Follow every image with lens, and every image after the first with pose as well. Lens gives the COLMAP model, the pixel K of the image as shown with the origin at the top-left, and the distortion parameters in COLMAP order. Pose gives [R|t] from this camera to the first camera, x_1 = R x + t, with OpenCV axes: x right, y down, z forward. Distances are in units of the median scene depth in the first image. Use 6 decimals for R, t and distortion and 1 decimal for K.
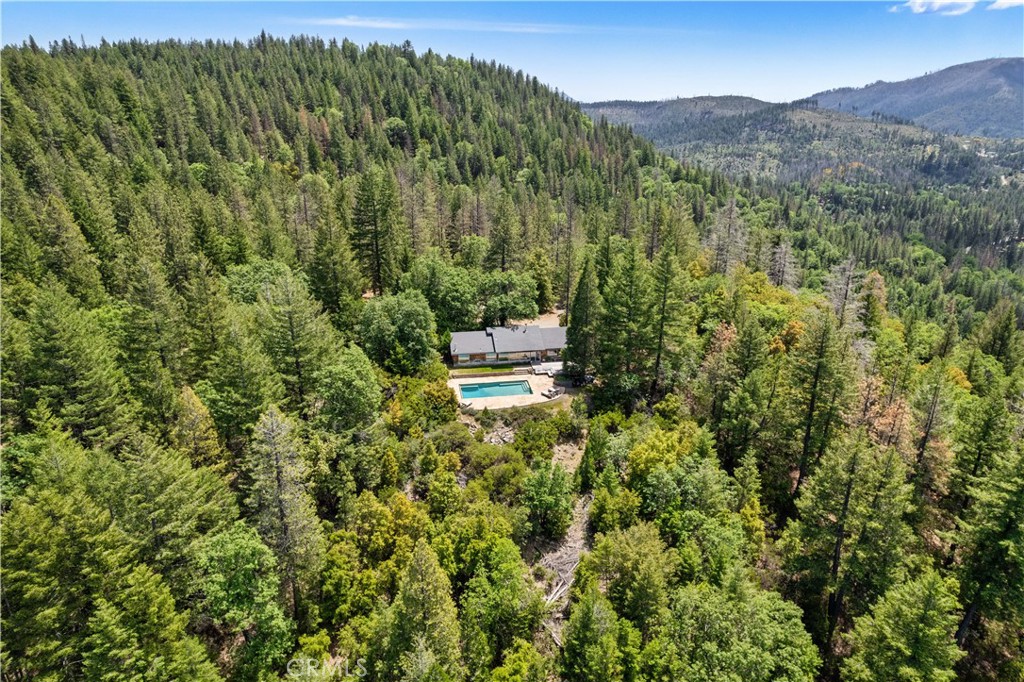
lens RADIAL K [[661.9, 0, 516.7], [0, 661.9, 344.6], [0, 0, 1]] dist [-0.064656, 0.052392]
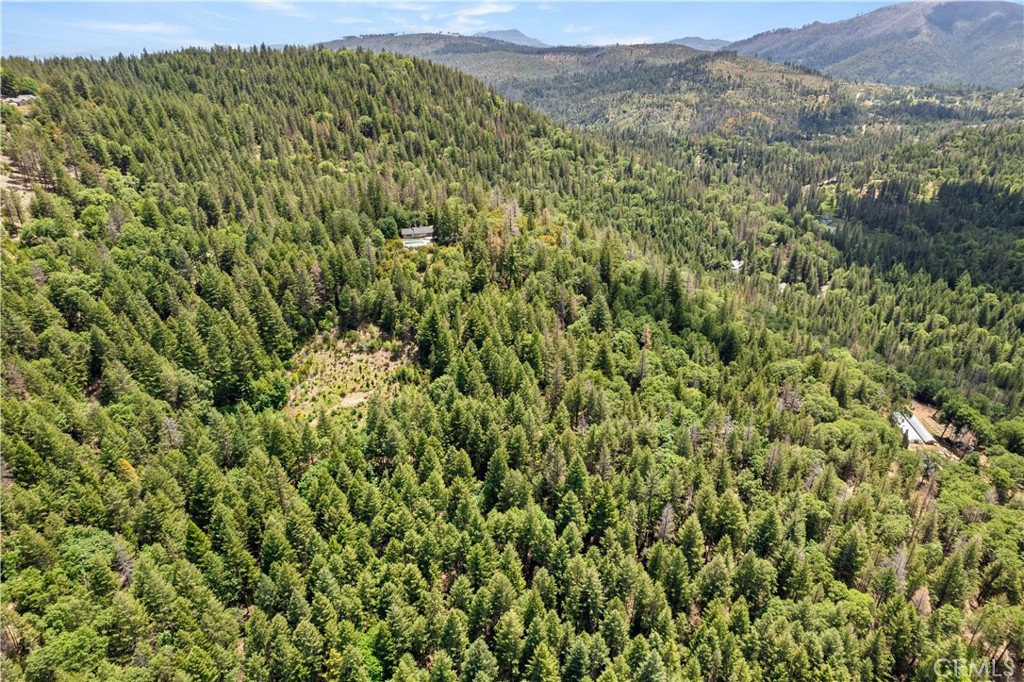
lens RADIAL K [[661.9, 0, 522.0], [0, 661.9, 336.6], [0, 0, 1]] dist [-0.064656, 0.052392]
pose [[0.997371, -0.033278, 0.064368, 0.077006], [0.028392, 0.996750, 0.075389, 0.080284], [-0.066668, -0.073364, 0.995074, -0.672571]]
